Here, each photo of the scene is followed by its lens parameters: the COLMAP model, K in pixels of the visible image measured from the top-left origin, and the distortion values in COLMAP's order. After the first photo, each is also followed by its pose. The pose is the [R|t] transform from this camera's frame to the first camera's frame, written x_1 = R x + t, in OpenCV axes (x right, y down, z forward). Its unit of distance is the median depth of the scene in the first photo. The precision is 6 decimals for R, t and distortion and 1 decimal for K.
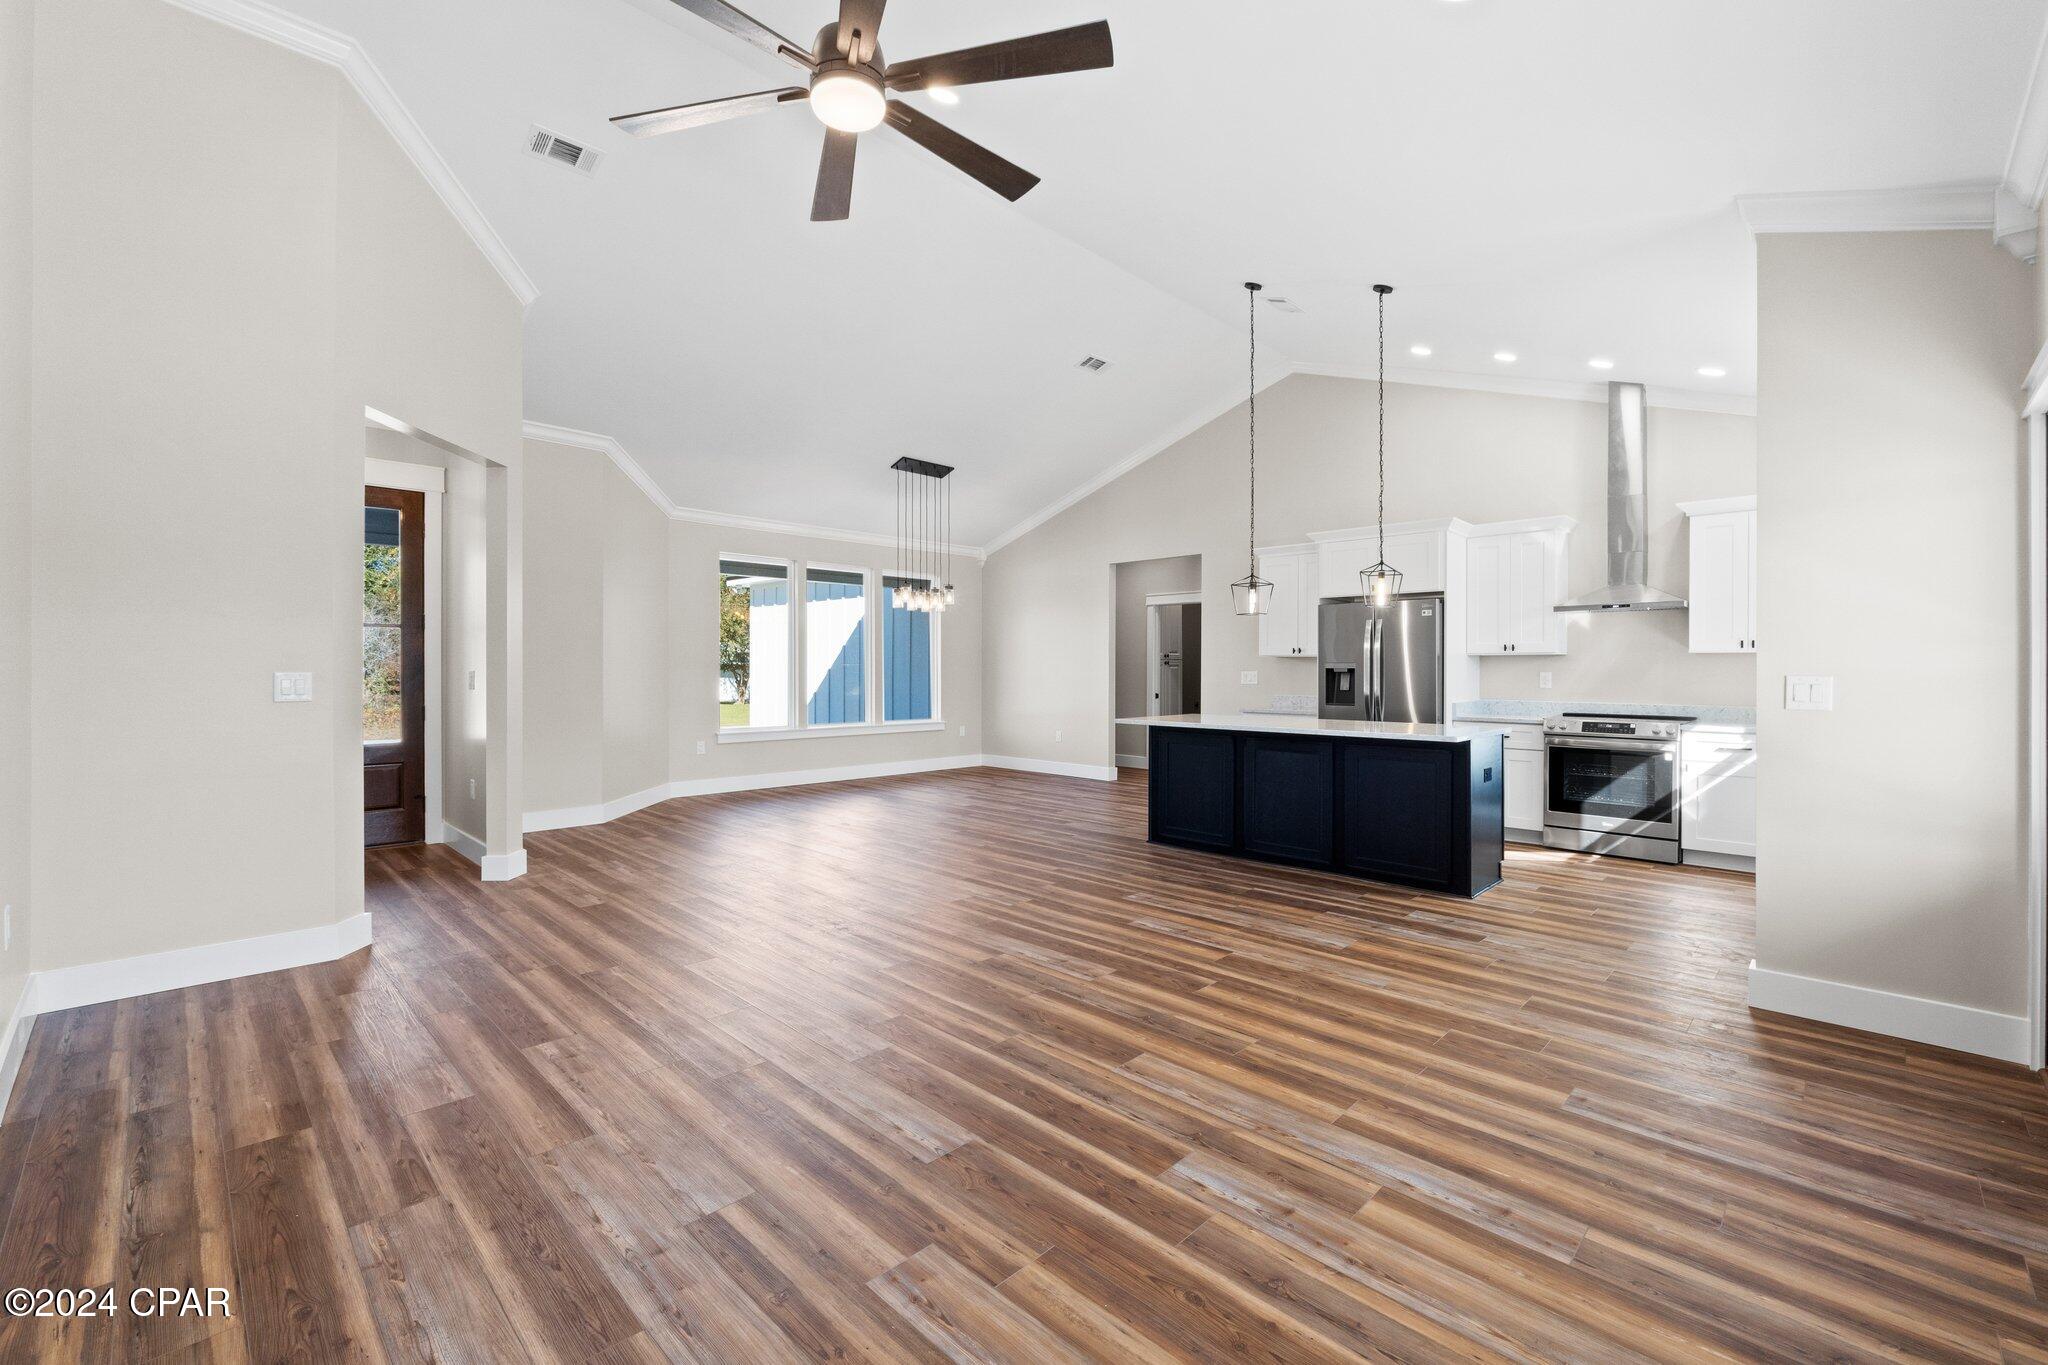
lens RADIAL K [[868.4, 0, 1014.1], [0, 868.4, 673.0], [0, 0, 1]] dist [-0.008936, -0.000149]
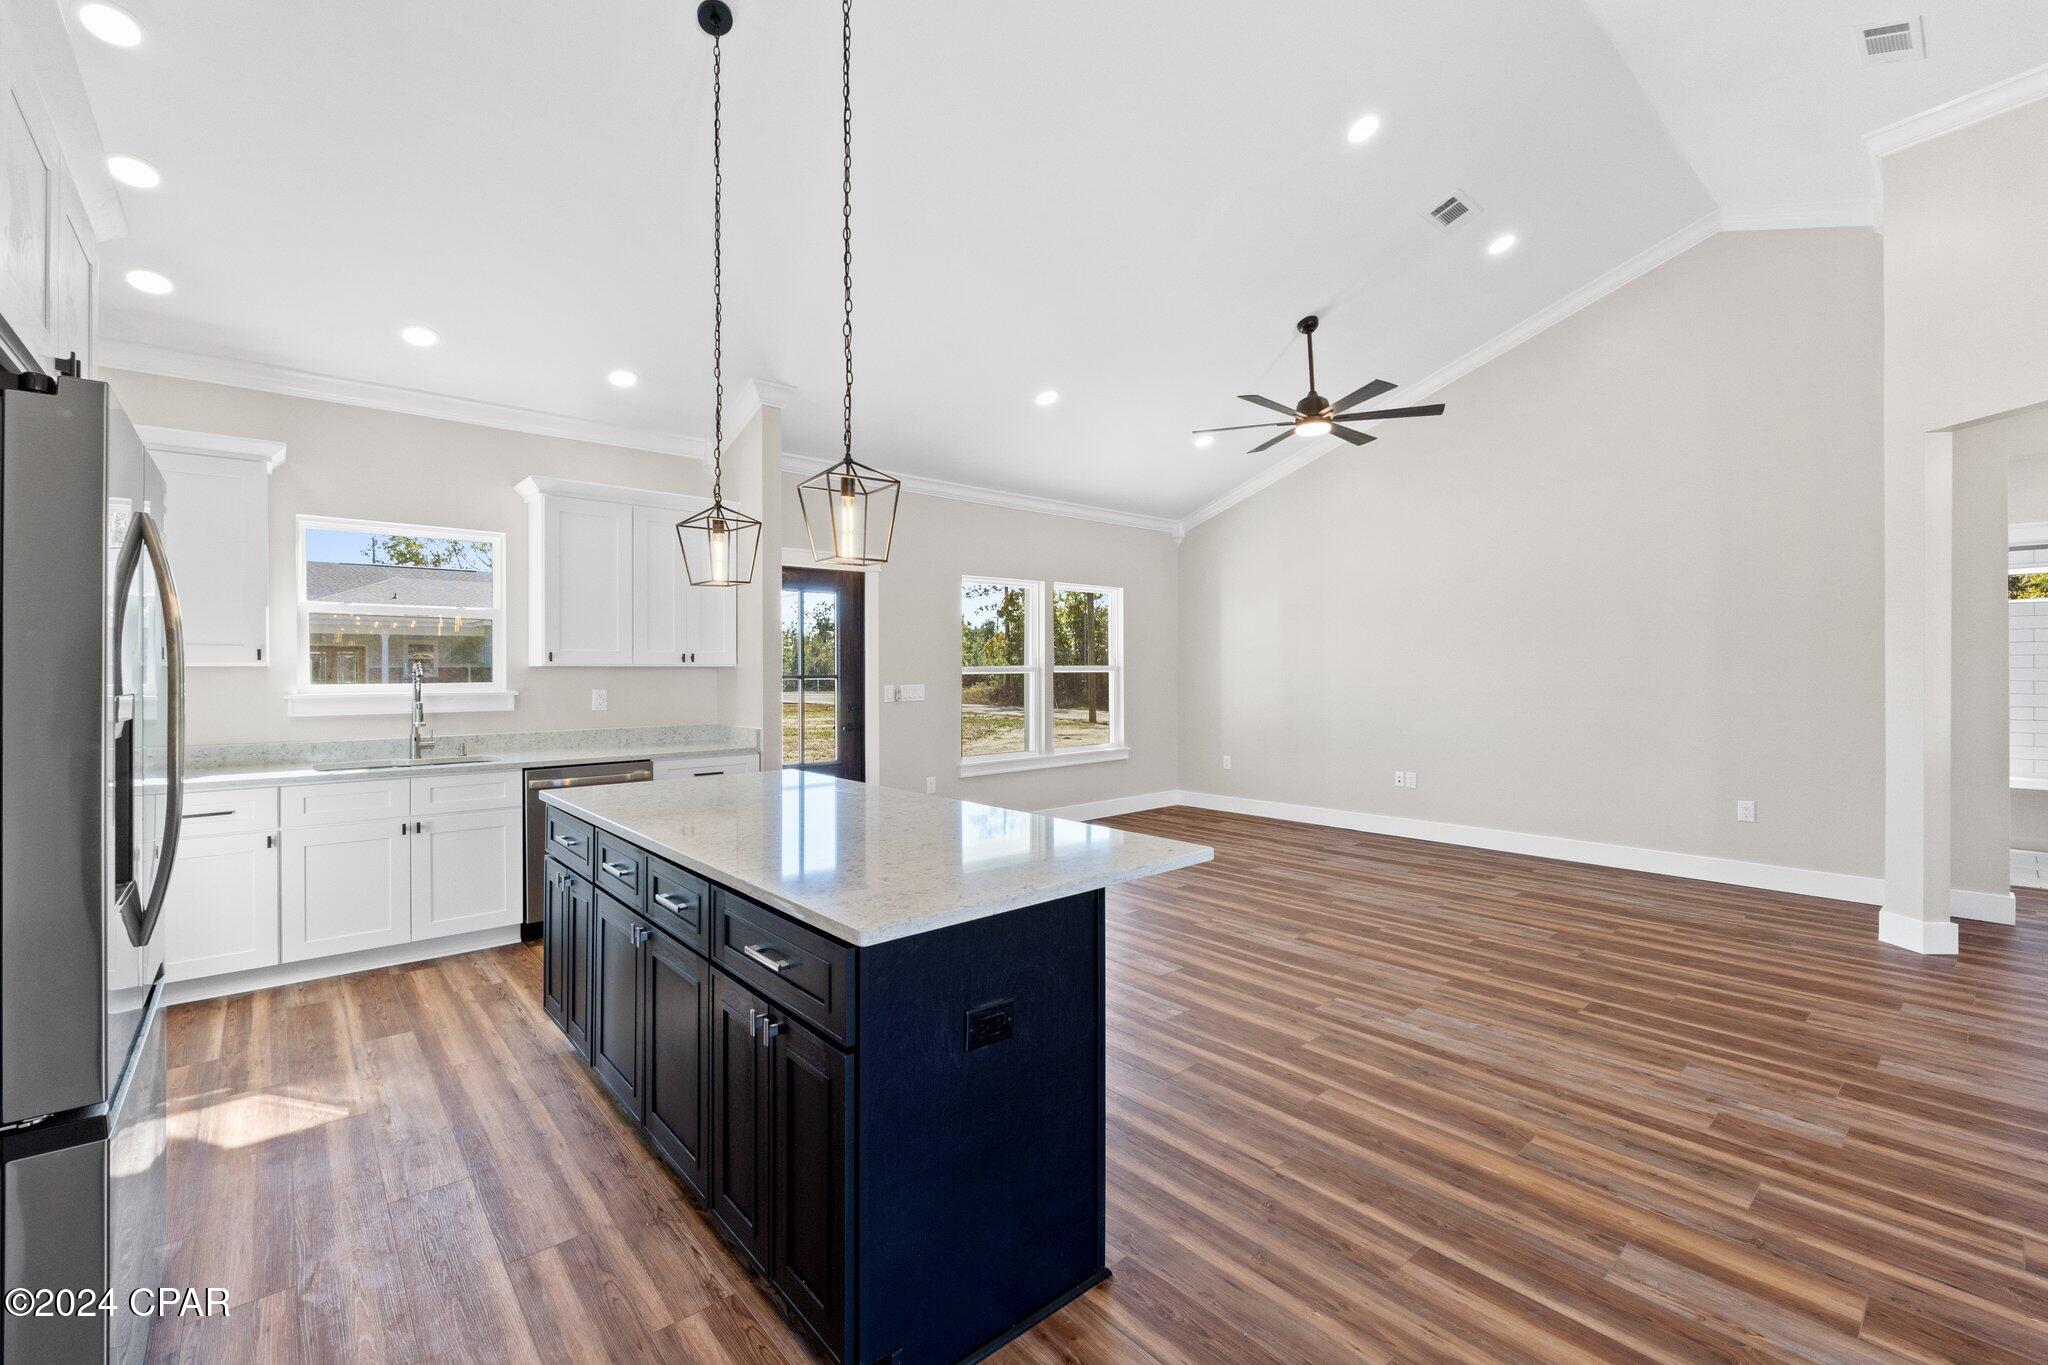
lens RADIAL K [[868.4, 0, 1010.1], [0, 868.4, 659.4], [0, 0, 1]] dist [-0.008936, -0.000149]
pose [[-0.996800, 0.002182, 0.079902, 0.184632], [0.001584, 0.999970, -0.007546, -0.022240], [-0.079916, -0.007395, -0.996774, 1.487438]]
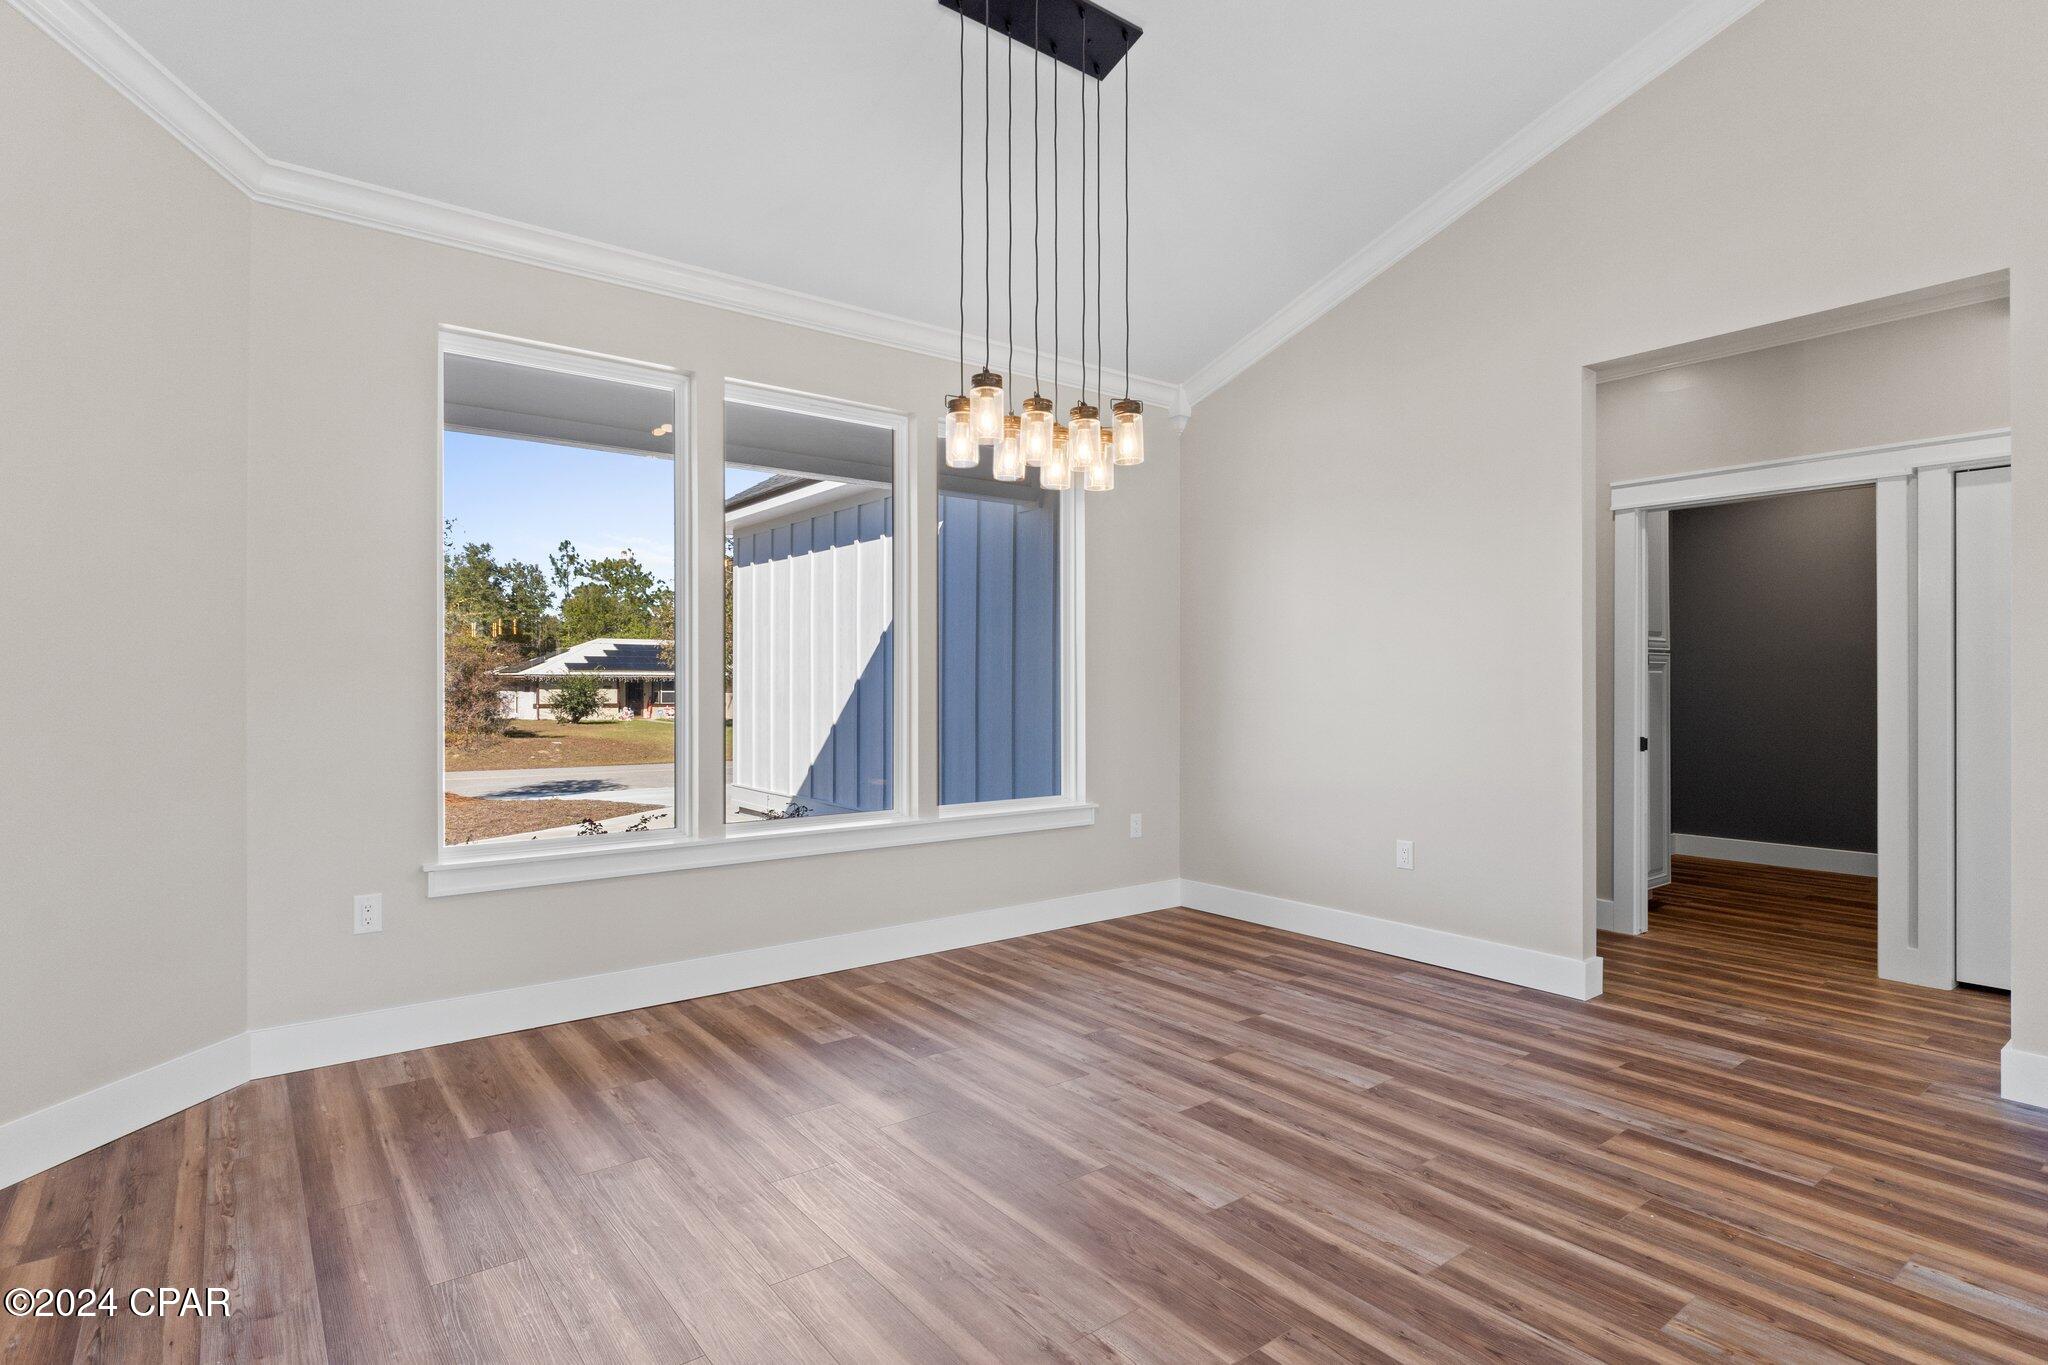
lens RADIAL K [[1034.7, 0, 1008.1], [0, 1034.7, 672.8], [0, 0, 1]] dist [-0.006457, -0.001259]
pose [[0.991559, -0.001425, -0.129651, -0.109639], [-0.000417, 0.999899, -0.014175, 0.002543], [0.129659, 0.014109, 0.991458, 0.993634]]
